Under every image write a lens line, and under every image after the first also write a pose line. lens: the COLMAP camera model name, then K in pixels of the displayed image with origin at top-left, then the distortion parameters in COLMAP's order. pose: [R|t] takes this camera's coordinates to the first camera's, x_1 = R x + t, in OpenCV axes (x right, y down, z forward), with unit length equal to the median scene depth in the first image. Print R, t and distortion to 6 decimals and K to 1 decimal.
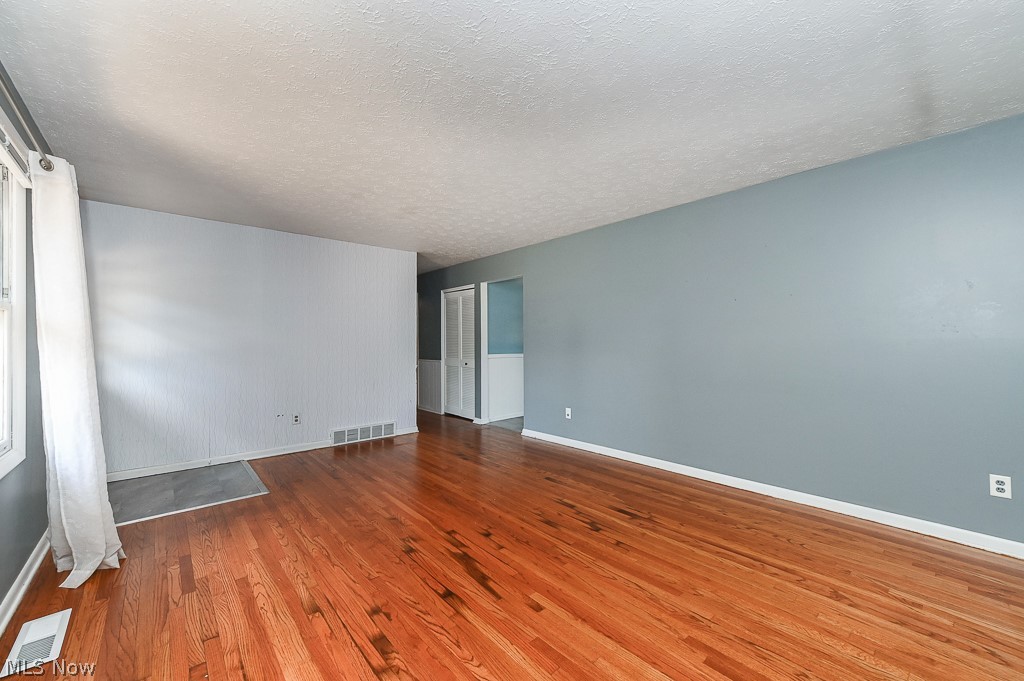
lens RADIAL K [[402.8, 0, 510.2], [0, 402.8, 339.5], [0, 0, 1]] dist [0.000857, -0.000064]
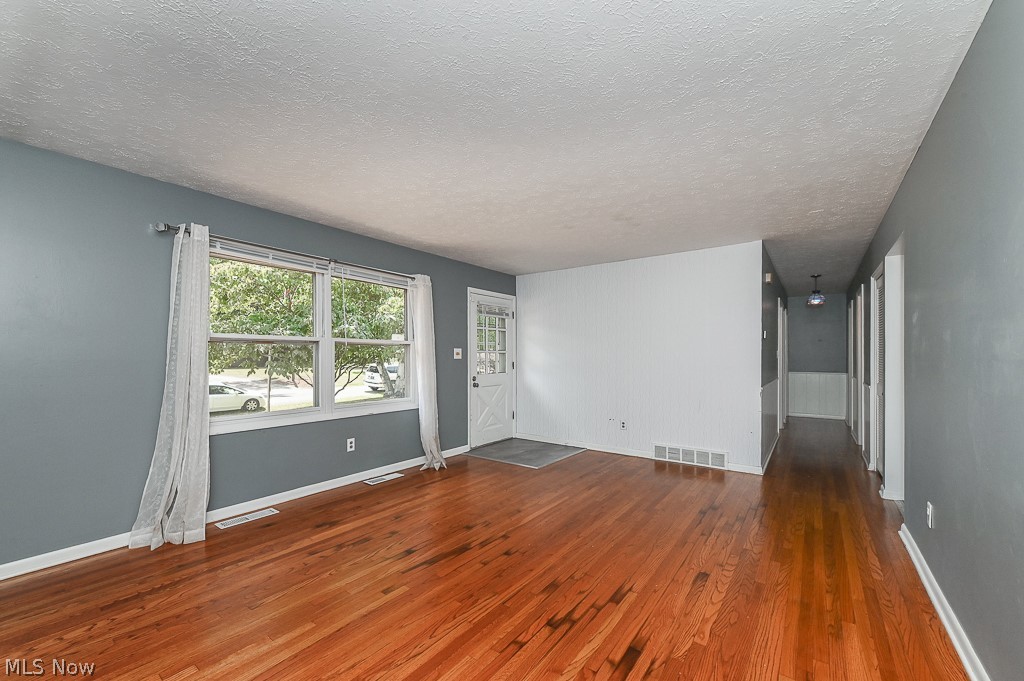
lens RADIAL K [[408.3, 0, 509.4], [0, 408.3, 357.8], [0, 0, 1]] dist [0.002205, 0.000185]
pose [[0.211149, 0.008460, -0.977417, 0.853825], [0.005578, 0.999936, 0.009860, -0.007536], [0.977438, -0.007534, 0.211089, 0.734453]]
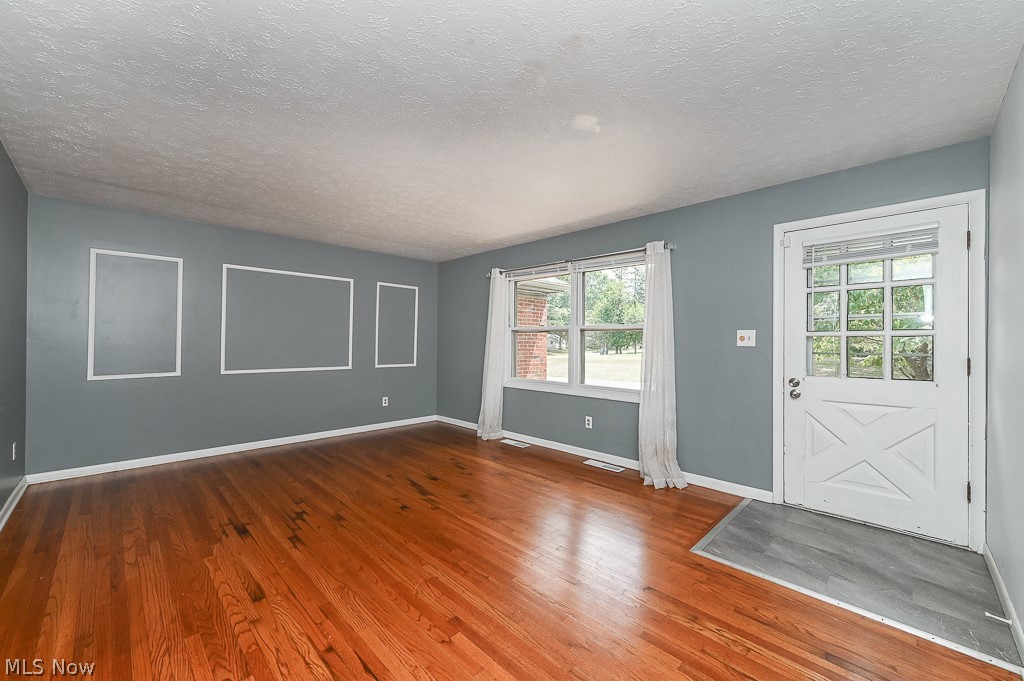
lens RADIAL K [[402.8, 0, 510.2], [0, 402.8, 339.5], [0, 0, 1]] dist [0.000857, -0.000064]
pose [[-0.997621, -0.002412, -0.068894, -0.262497], [-0.001681, 0.999942, -0.010671, 0.008254], [0.068916, -0.010530, -0.997567, 2.026832]]
